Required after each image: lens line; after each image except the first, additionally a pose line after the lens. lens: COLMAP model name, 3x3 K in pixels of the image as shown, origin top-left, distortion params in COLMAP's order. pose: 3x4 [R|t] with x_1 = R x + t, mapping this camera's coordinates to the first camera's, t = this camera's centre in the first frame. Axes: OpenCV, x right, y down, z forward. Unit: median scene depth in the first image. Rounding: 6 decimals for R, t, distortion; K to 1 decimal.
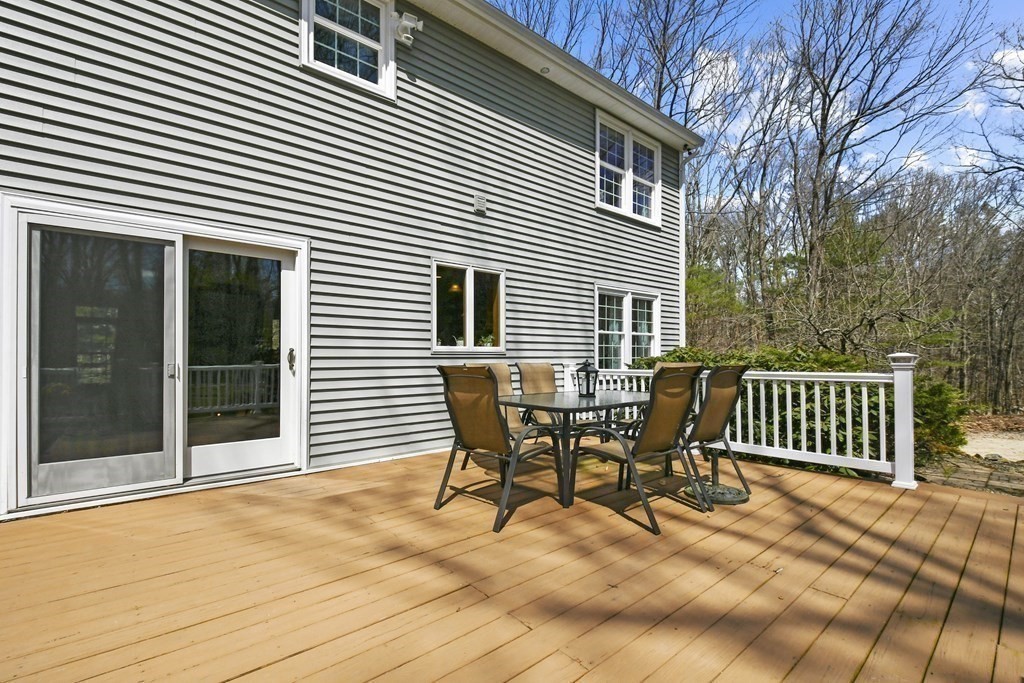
lens RADIAL K [[447.6, 0, 505.9], [0, 447.6, 353.5], [0, 0, 1]] dist [0.037059, -0.028226]
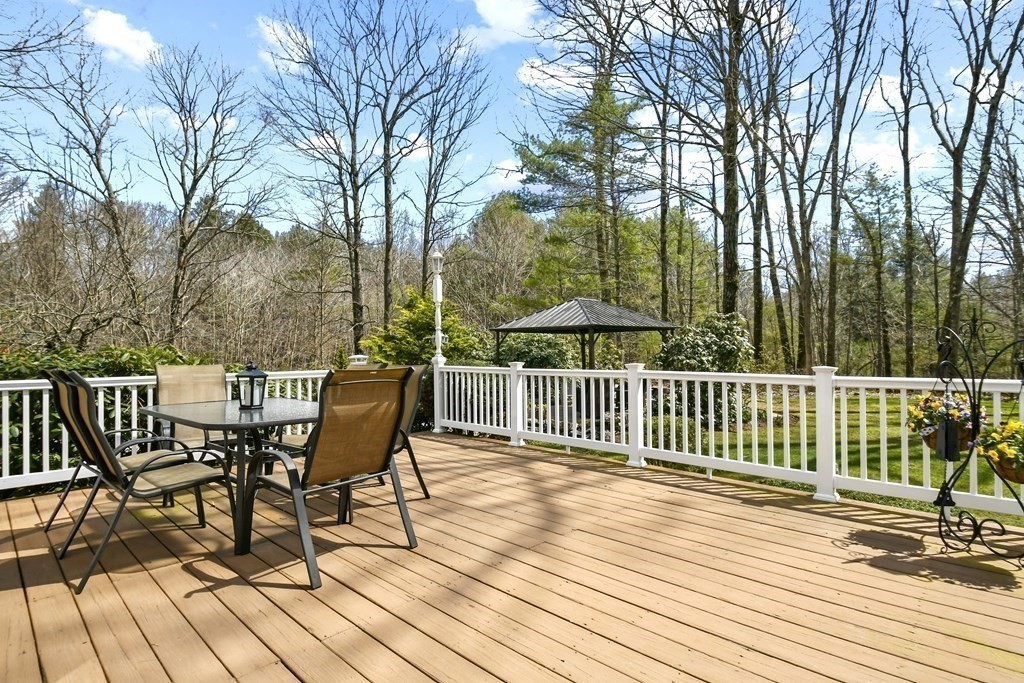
lens RADIAL K [[501.9, 0, 517.3], [0, 501.9, 354.8], [0, 0, 1]] dist [0.049461, -0.038089]
pose [[-0.132981, 0.002876, 0.991114, -0.892852], [-0.002816, 0.999991, -0.003279, 0.005506], [-0.991115, -0.003227, -0.132971, 0.771523]]
